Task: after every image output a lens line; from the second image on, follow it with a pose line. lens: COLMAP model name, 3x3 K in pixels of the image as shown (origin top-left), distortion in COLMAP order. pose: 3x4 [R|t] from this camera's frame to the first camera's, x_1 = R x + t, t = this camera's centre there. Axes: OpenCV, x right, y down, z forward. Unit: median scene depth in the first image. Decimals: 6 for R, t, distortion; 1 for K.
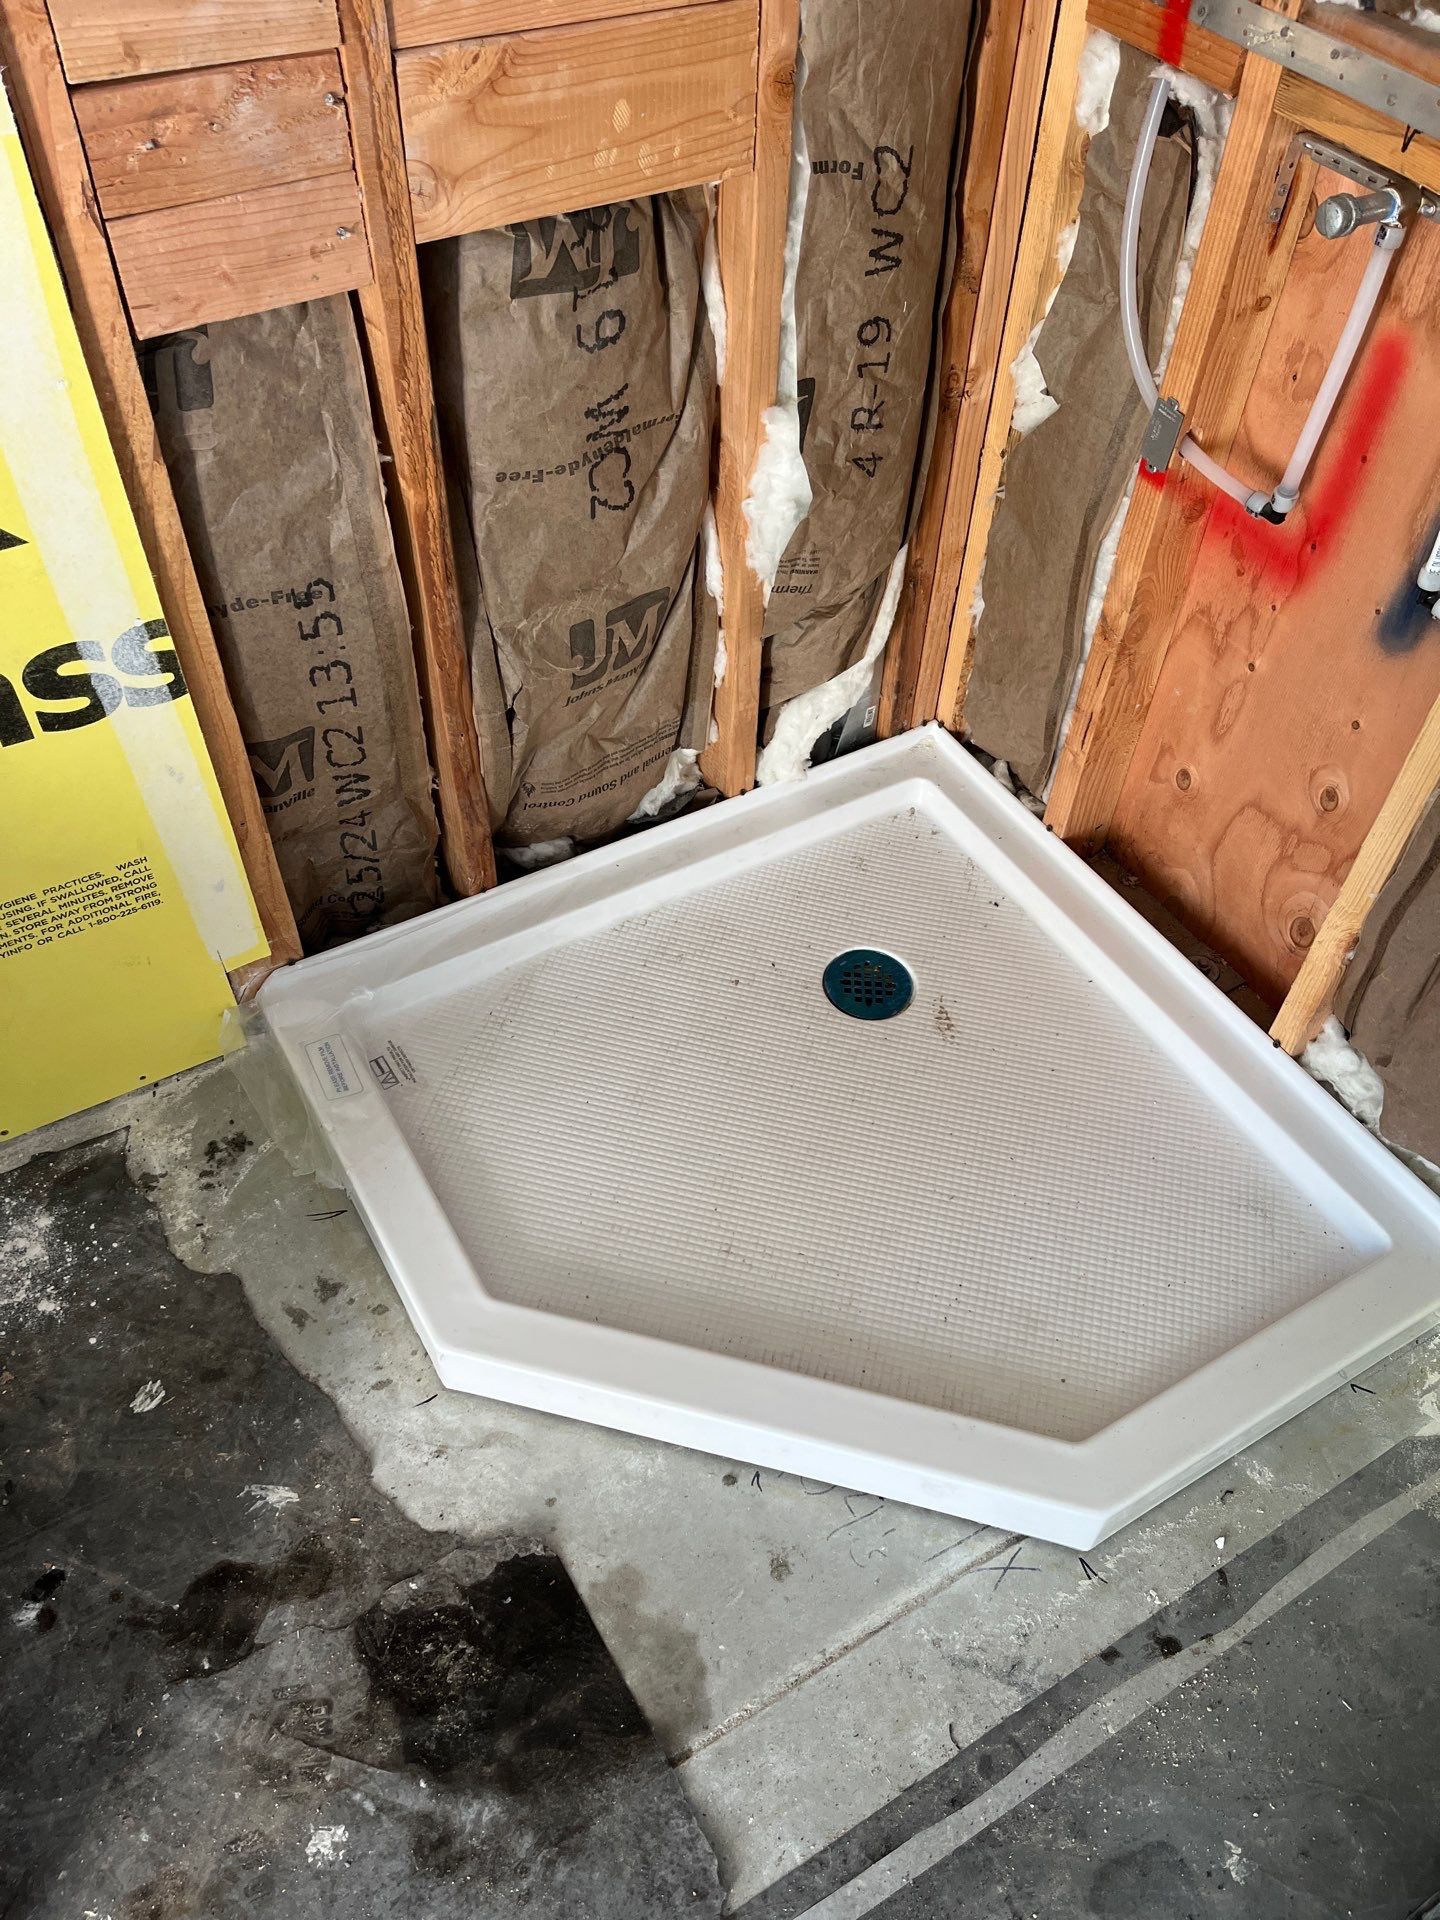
lens RADIAL K [[1466.8, 0, 727.5], [0, 1466.8, 974.4], [0, 0, 1]] dist [0.058222, -0.088658]
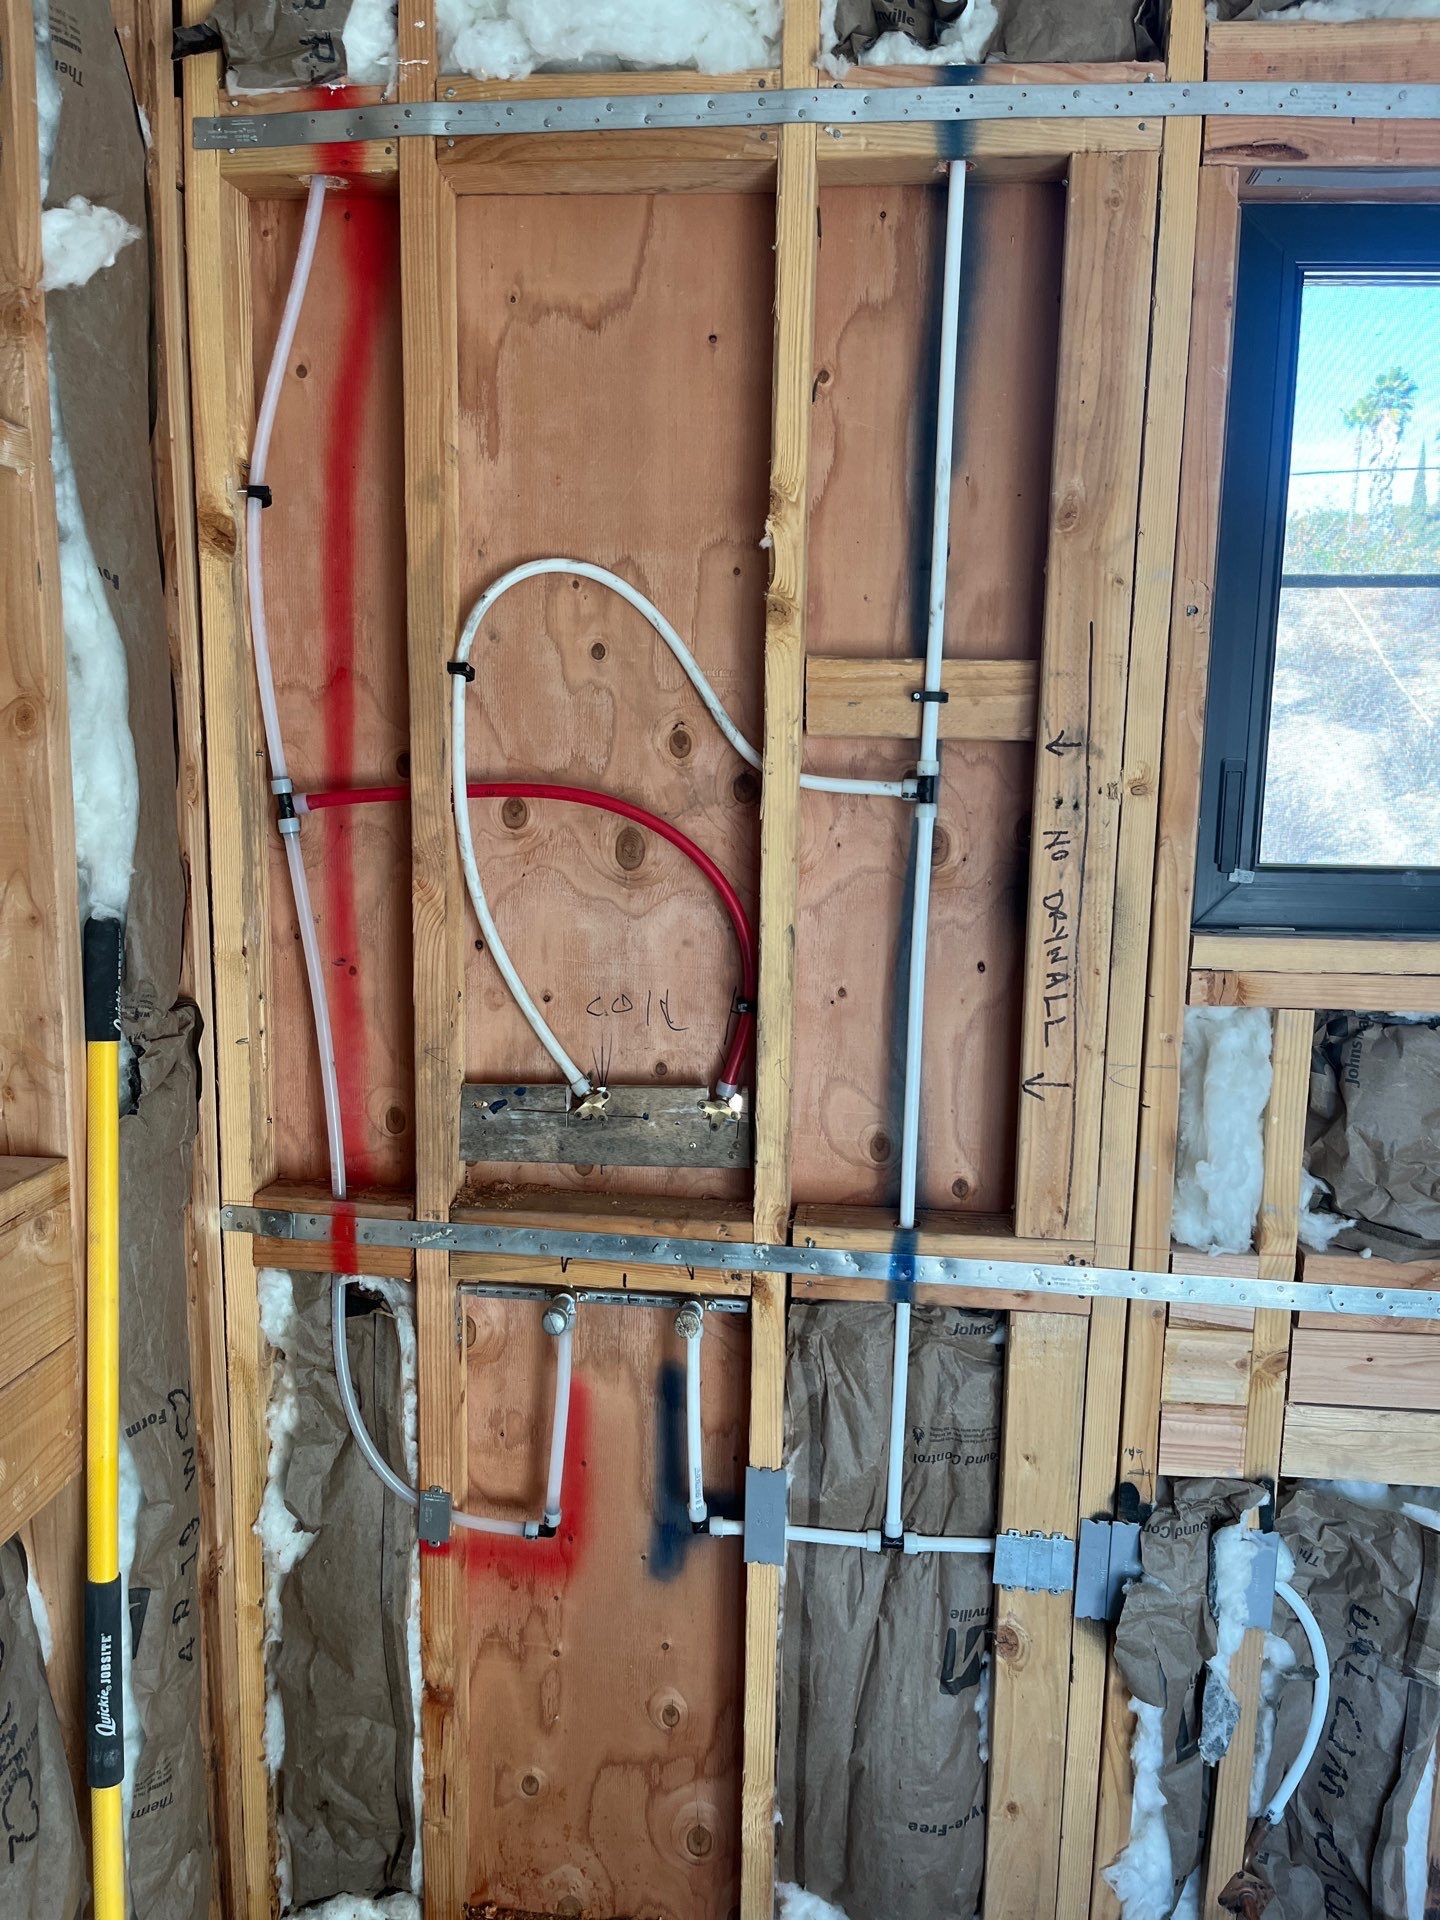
lens RADIAL K [[1489.9, 0, 711.3], [0, 1489.9, 958.5], [0, 0, 1]] dist [0.032113, -0.053000]
pose [[0.599442, -0.135655, 0.788839, -0.475289], [0.606524, 0.720078, -0.337070, -0.138806], [-0.522301, 0.680503, 0.513923, -0.067403]]
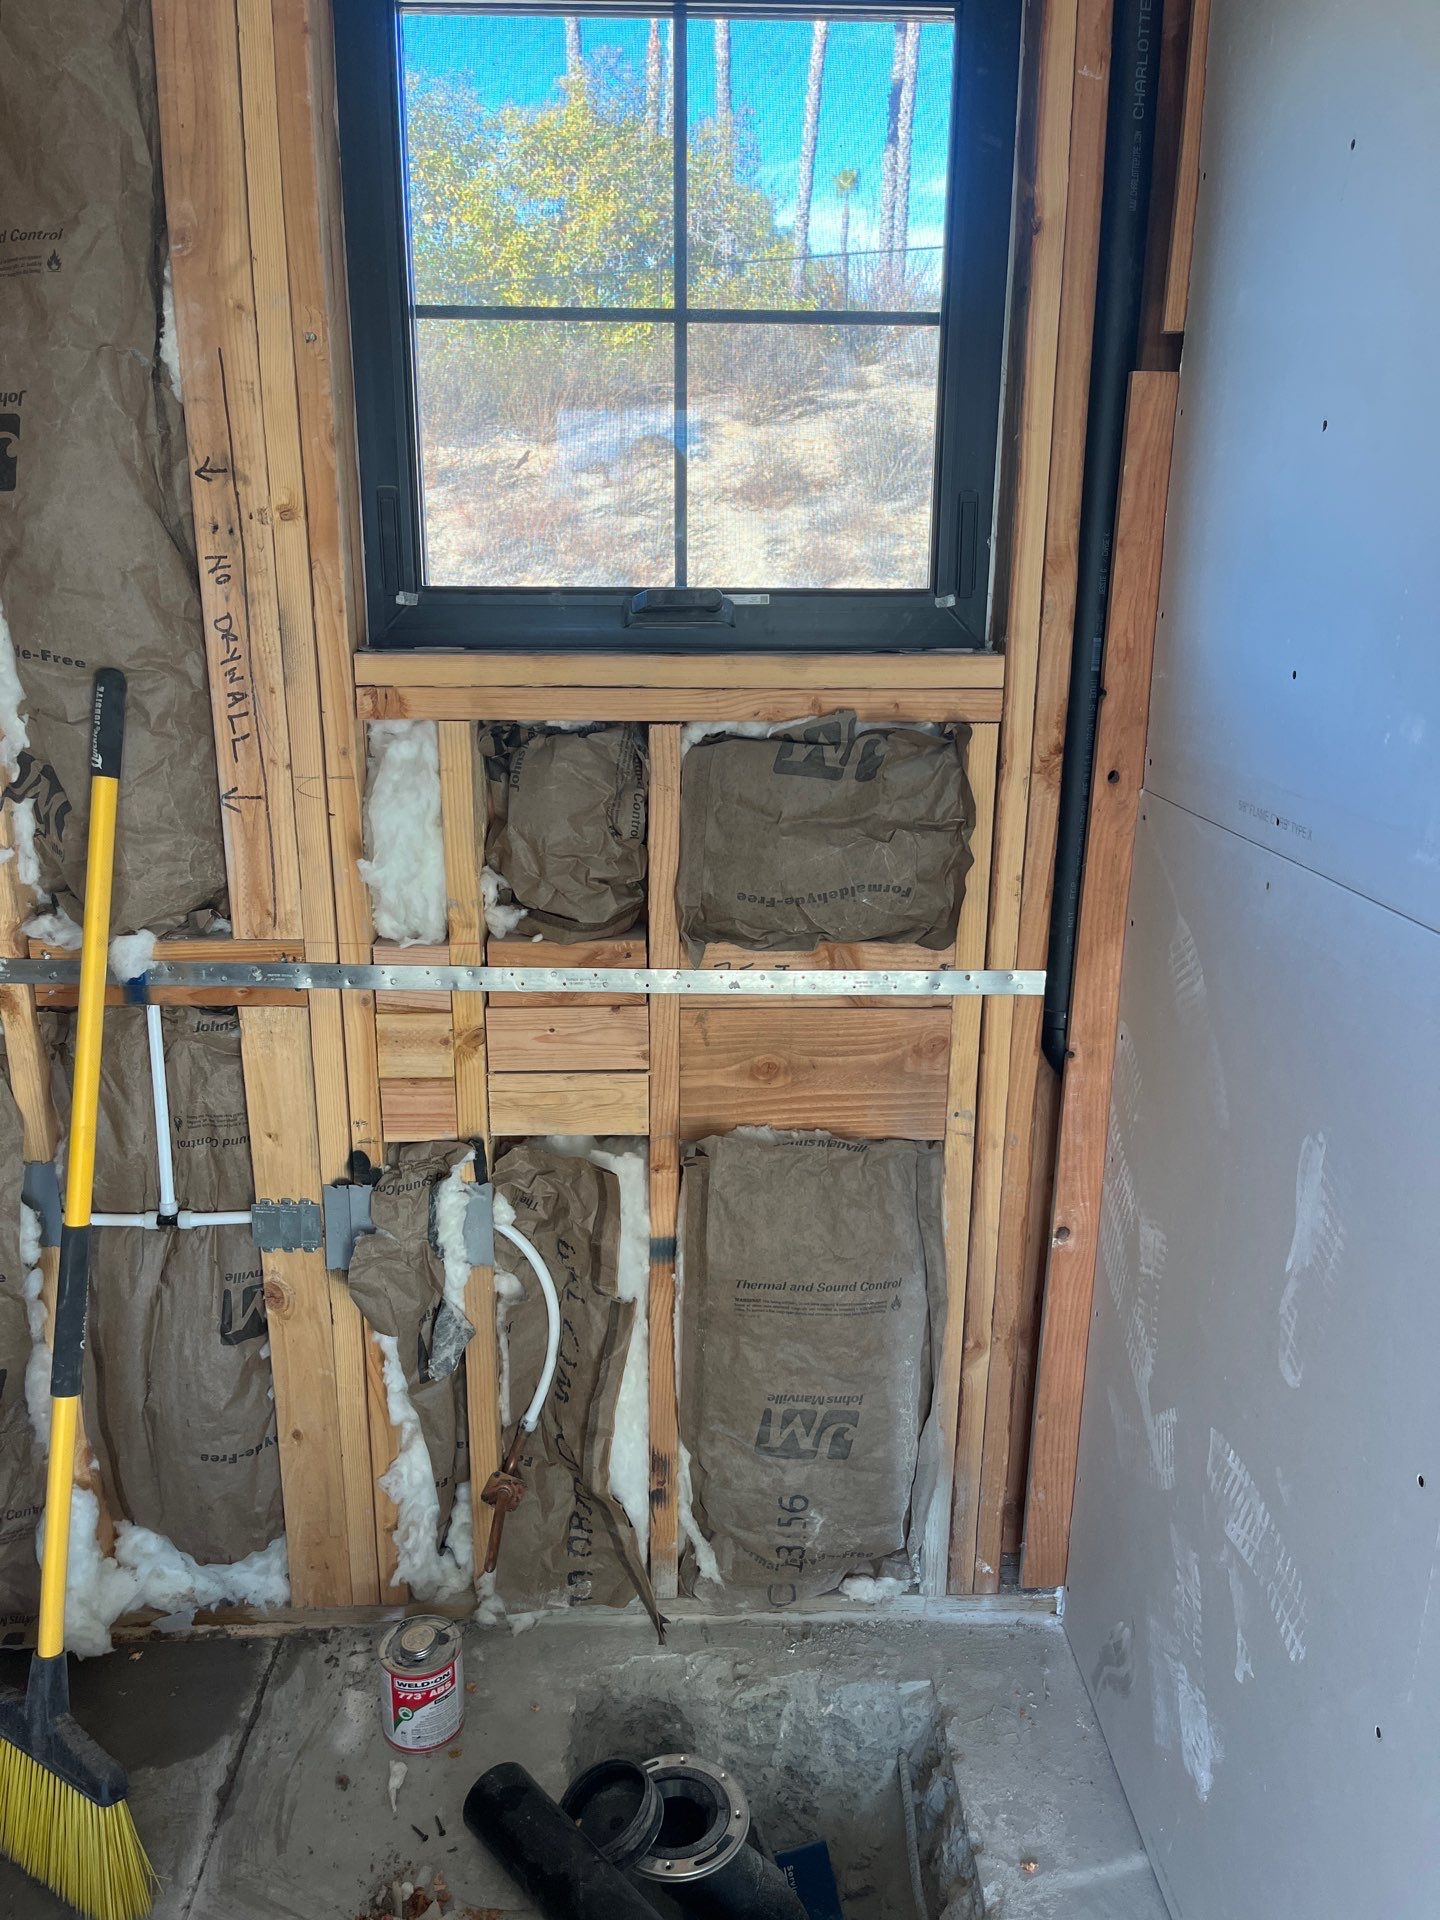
lens RADIAL K [[1455.5, 0, 737.6], [0, 1455.5, 972.7], [0, 0, 1]] dist [0.025025, -0.038170]
pose [[0.481128, -0.265953, 0.835335, -0.294470], [0.666133, 0.730358, -0.151142, 0.256216], [-0.569897, 0.629163, 0.528556, -0.328382]]
